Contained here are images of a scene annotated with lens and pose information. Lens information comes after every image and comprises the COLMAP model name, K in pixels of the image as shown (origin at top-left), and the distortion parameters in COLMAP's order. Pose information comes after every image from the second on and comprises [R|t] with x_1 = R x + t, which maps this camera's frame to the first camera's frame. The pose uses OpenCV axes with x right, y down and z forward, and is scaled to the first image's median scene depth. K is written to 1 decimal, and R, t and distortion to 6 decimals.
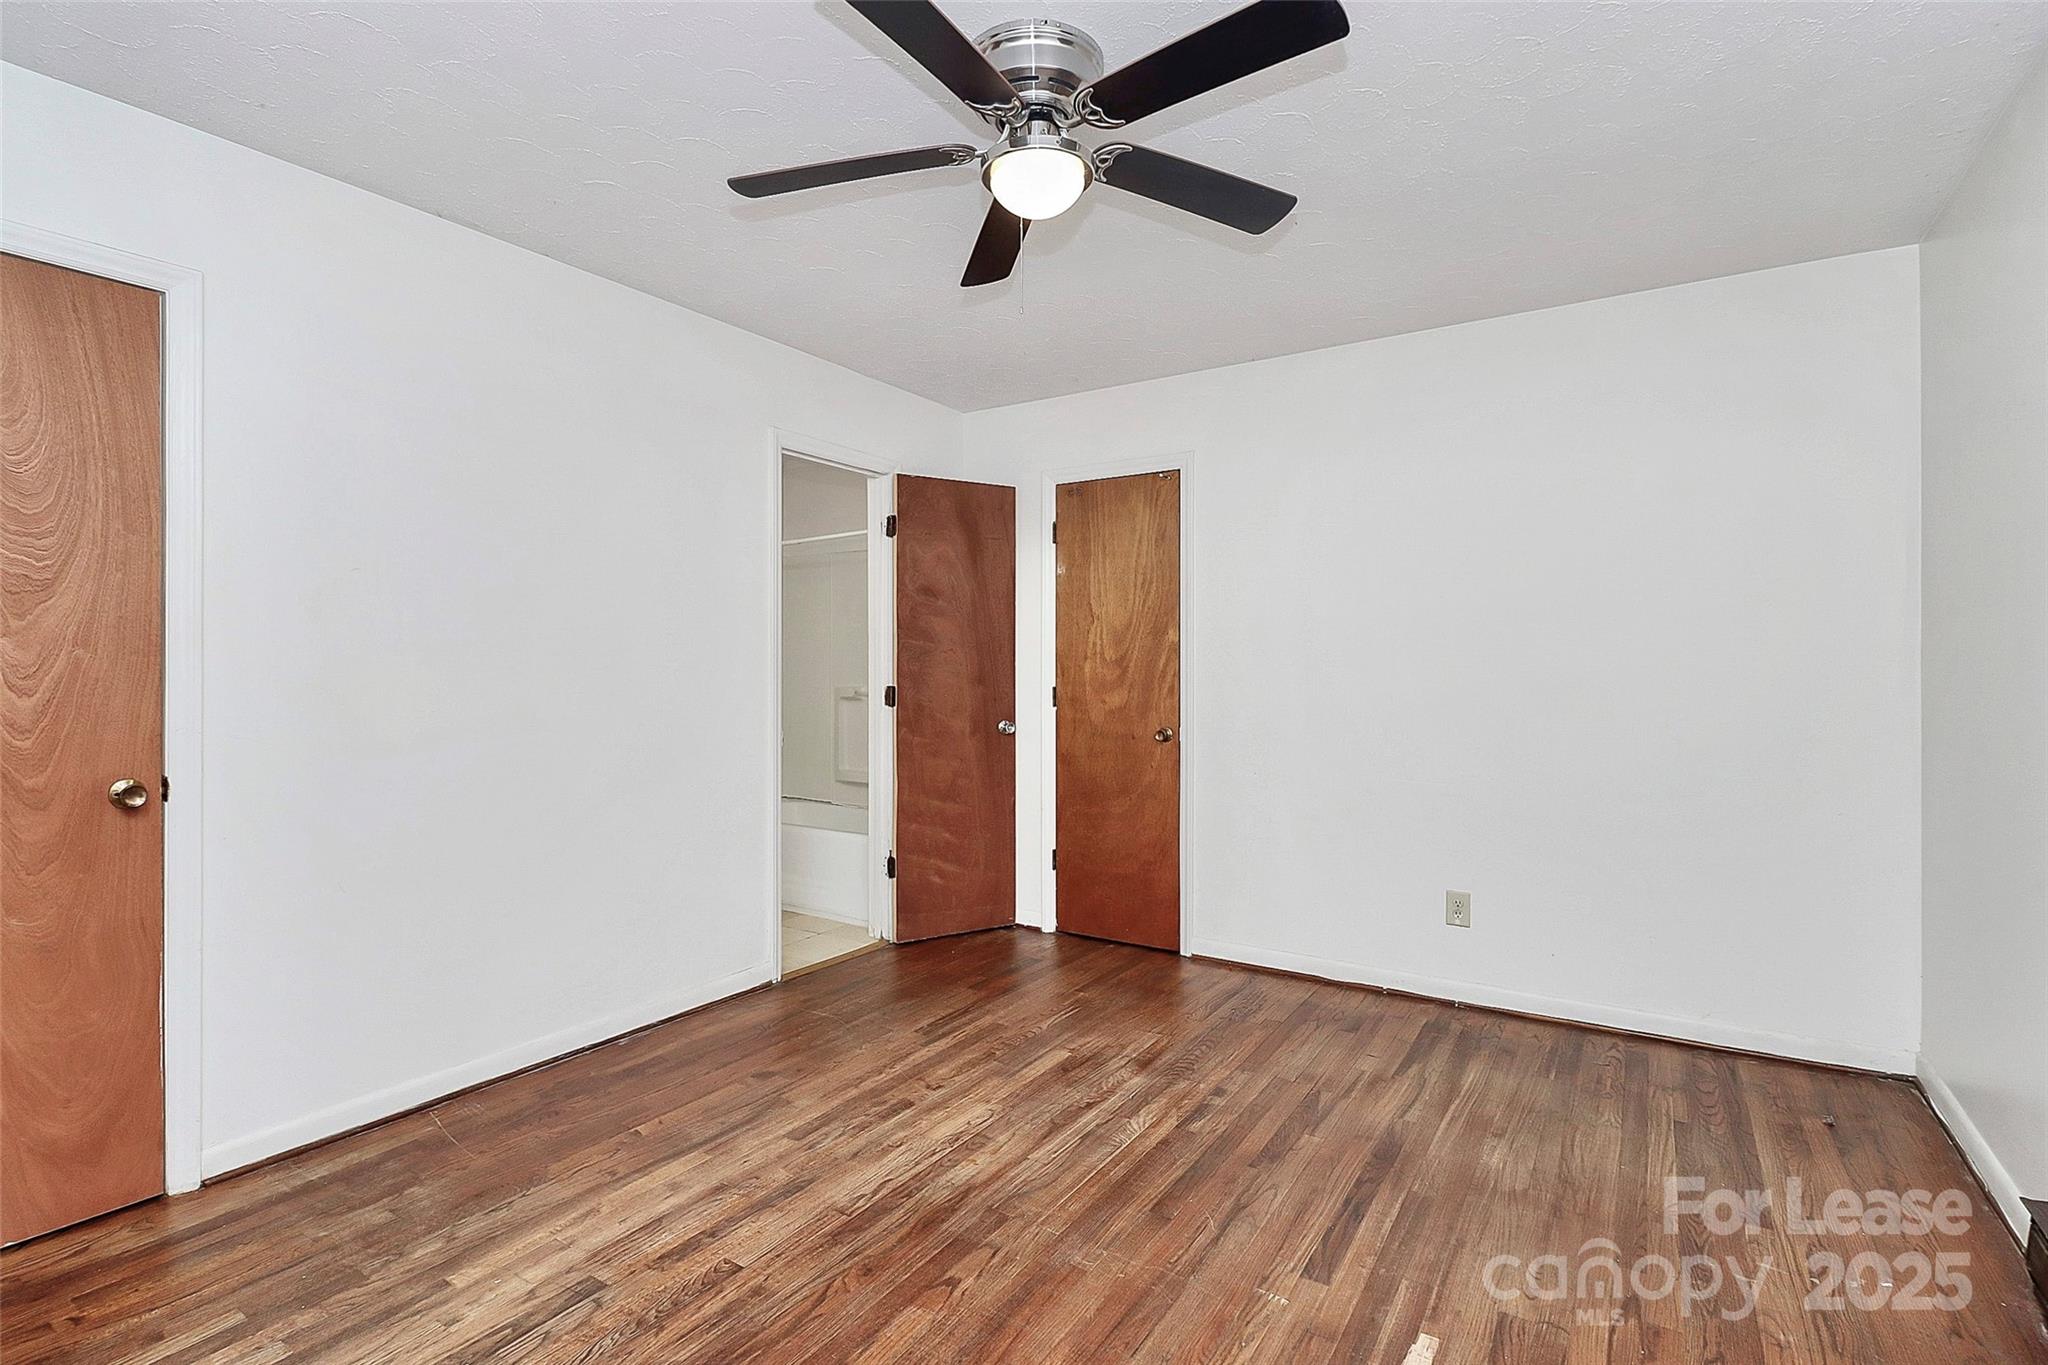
lens RADIAL K [[971.7, 0, 1005.7], [0, 971.7, 662.0], [0, 0, 1]] dist [0.002723, -0.010303]
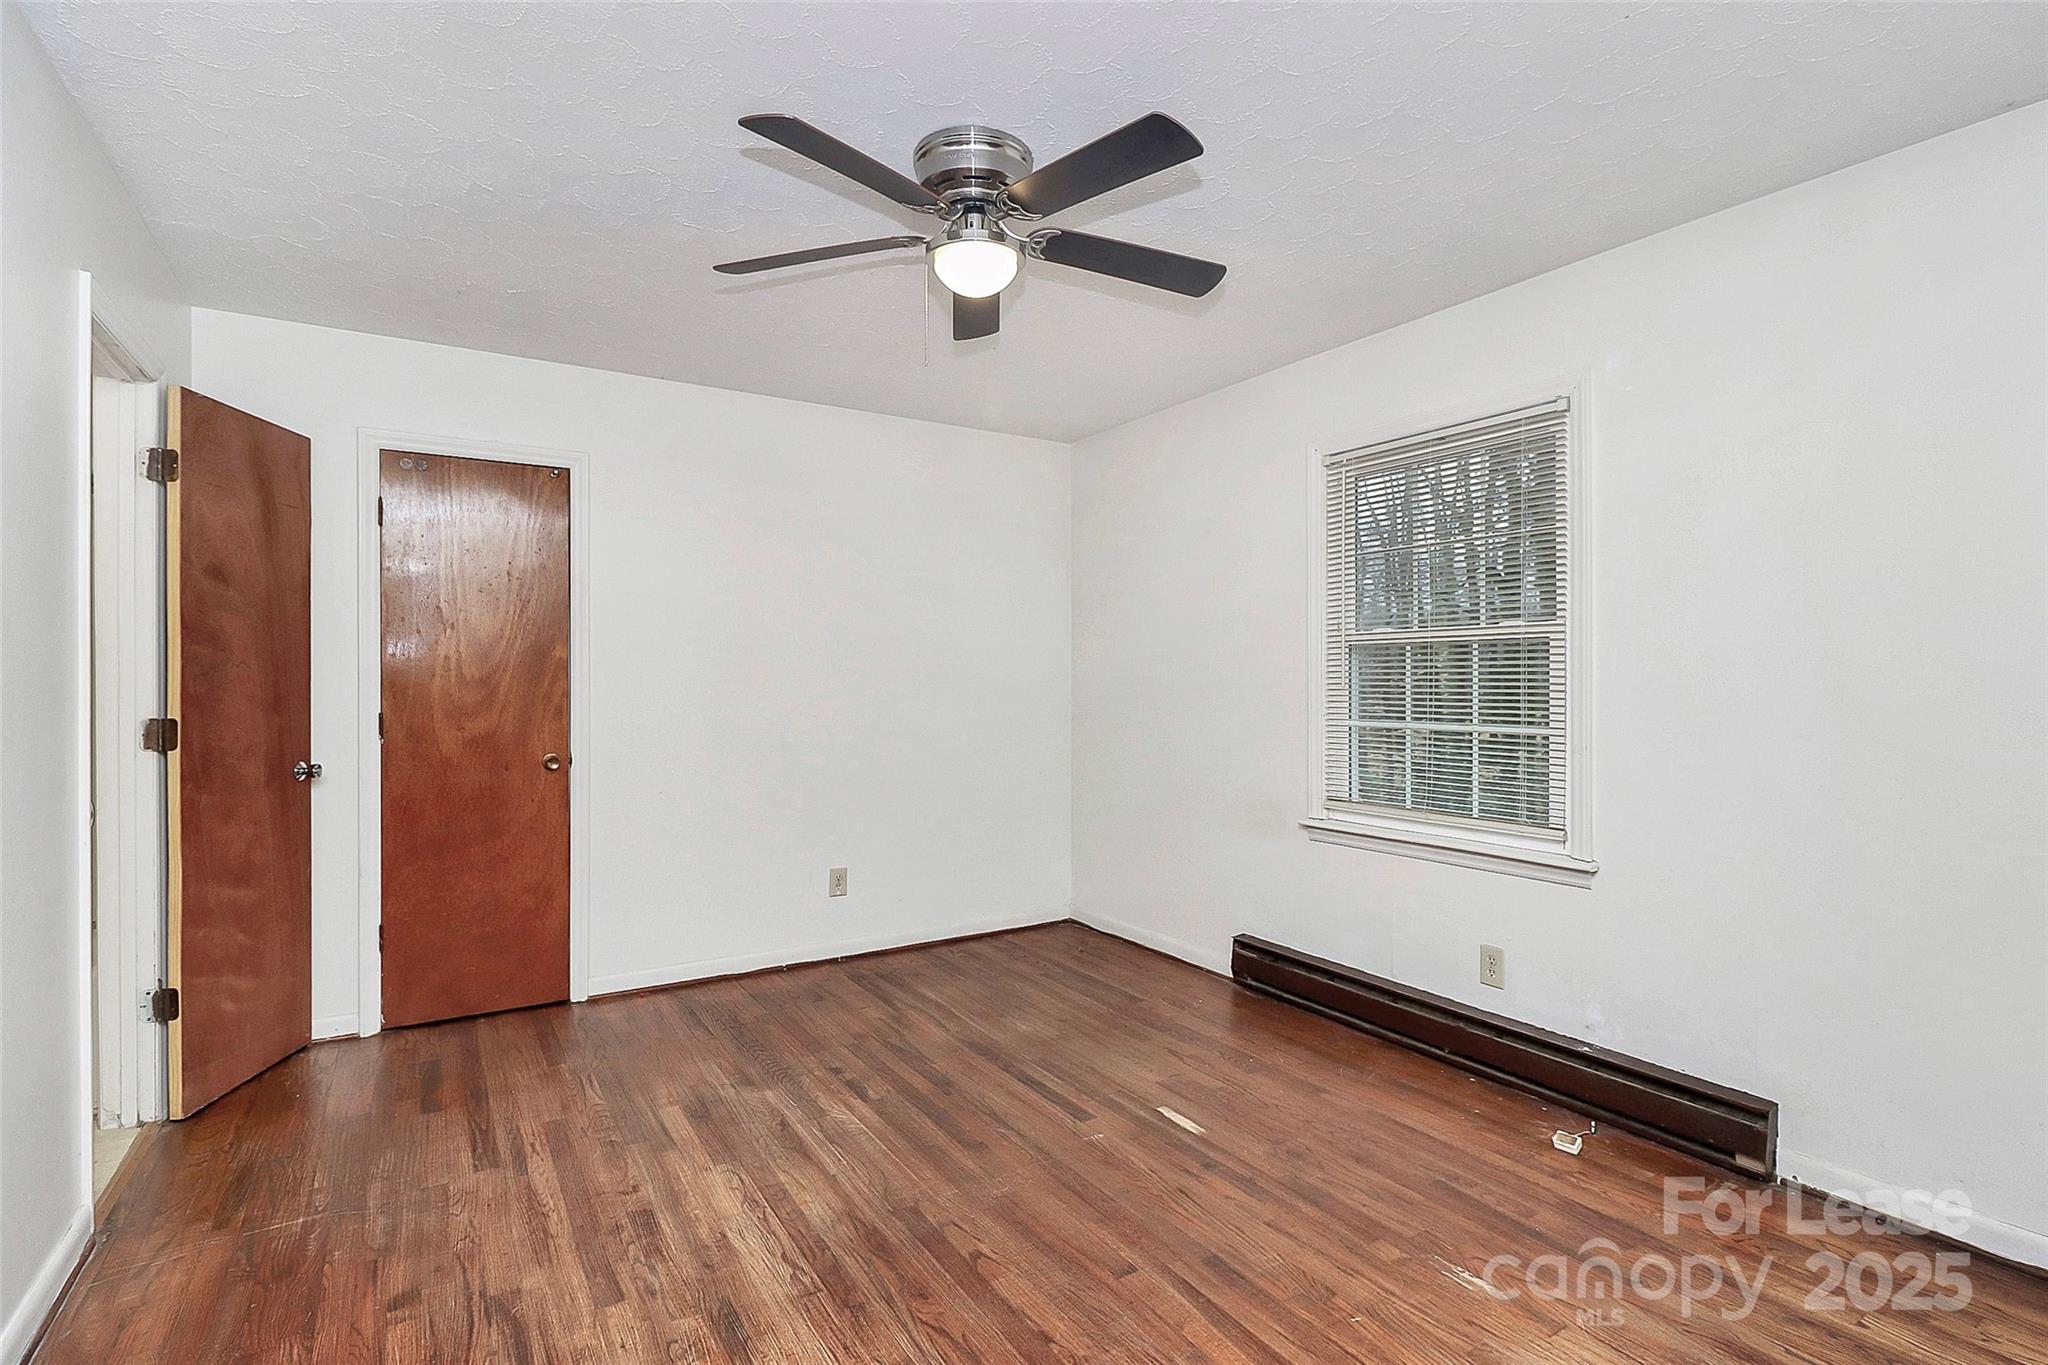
lens RADIAL K [[971.7, 0, 1046.2], [0, 971.7, 684.8], [0, 0, 1]] dist [0.002723, -0.010303]
pose [[0.403080, -0.005894, 0.915146, -0.756447], [-0.007812, 0.999921, 0.009881, -0.014200], [-0.915131, -0.011132, 0.403002, 0.361476]]
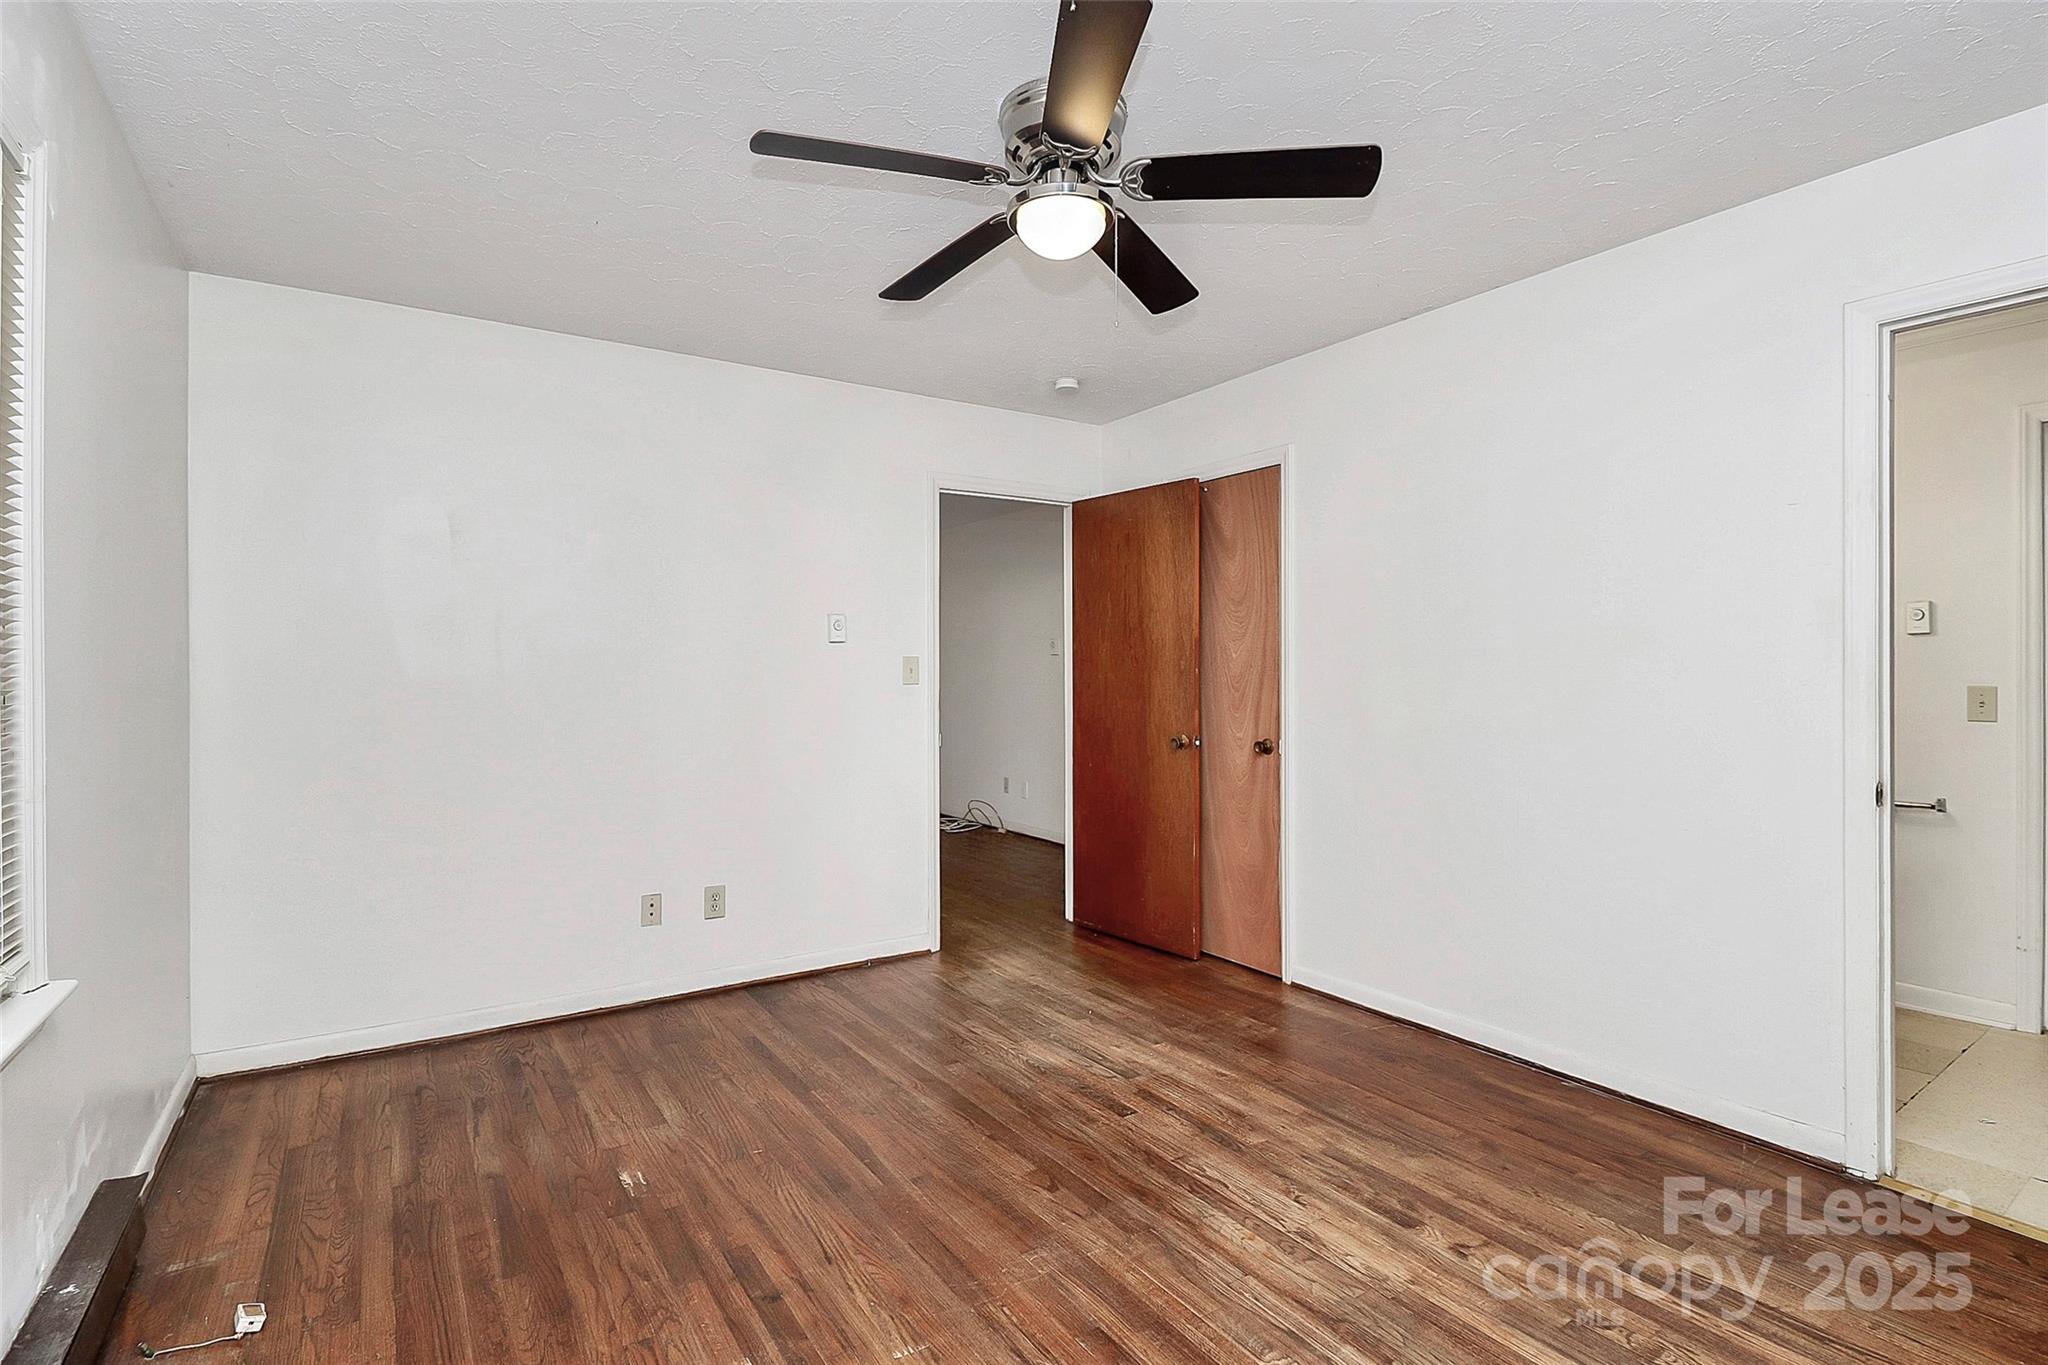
lens RADIAL K [[971.7, 0, 1030.1], [0, 971.7, 702.3], [0, 0, 1]] dist [0.002723, -0.010303]
pose [[-0.390478, 0.025155, -0.920268, 0.783195], [0.012747, 0.999679, 0.021917, 0.000749], [0.920524, -0.003172, -0.390673, 1.069898]]
